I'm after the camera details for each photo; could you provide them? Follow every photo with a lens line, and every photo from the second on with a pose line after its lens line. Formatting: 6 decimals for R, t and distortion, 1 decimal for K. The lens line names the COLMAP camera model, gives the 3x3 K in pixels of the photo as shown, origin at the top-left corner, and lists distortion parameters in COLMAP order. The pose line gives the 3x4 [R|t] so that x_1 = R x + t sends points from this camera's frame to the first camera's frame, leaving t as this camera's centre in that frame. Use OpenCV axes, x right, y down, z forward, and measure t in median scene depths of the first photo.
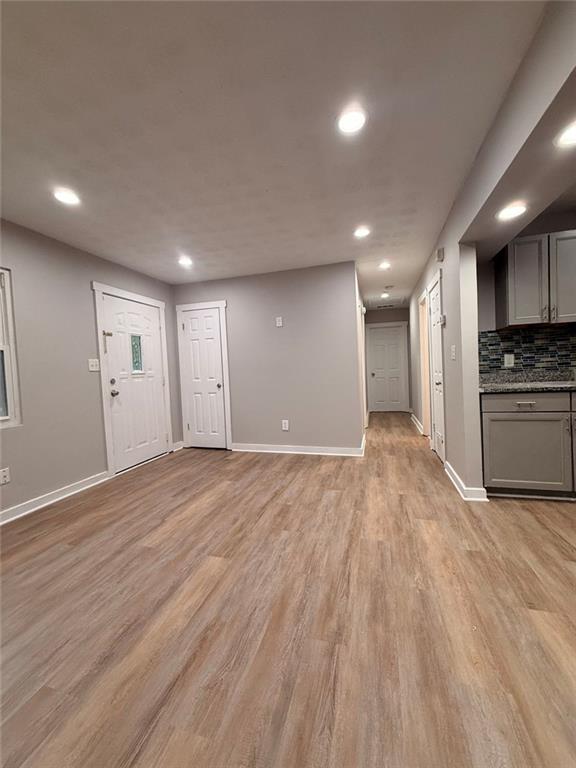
lens RADIAL K [[308.0, 0, 291.3], [0, 308.0, 384.1], [0, 0, 1]] dist [-0.000768, 0.001523]
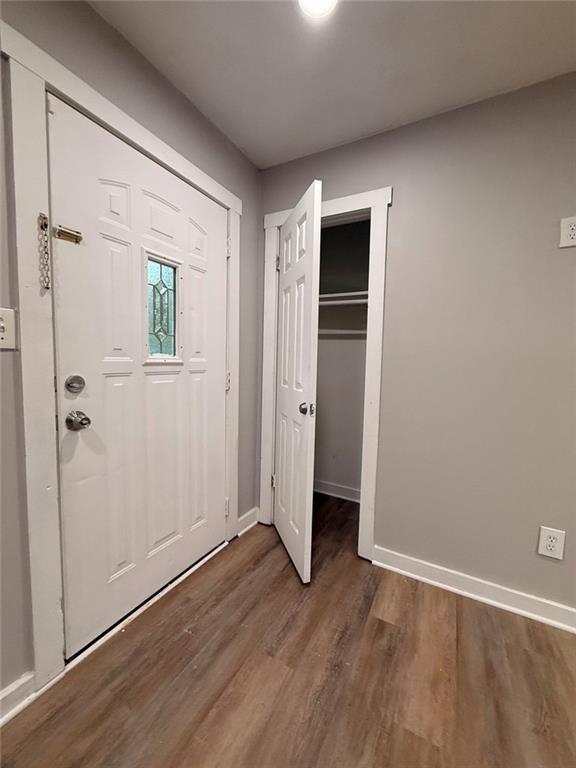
lens RADIAL K [[308.0, 0, 284.9], [0, 308.0, 384.0], [0, 0, 1]] dist [-0.000768, 0.001523]
pose [[0.972769, 0.077316, -0.218501, -0.269647], [-0.073830, 0.996980, 0.024087, -0.029901], [0.219704, -0.007299, 0.975539, 0.667477]]
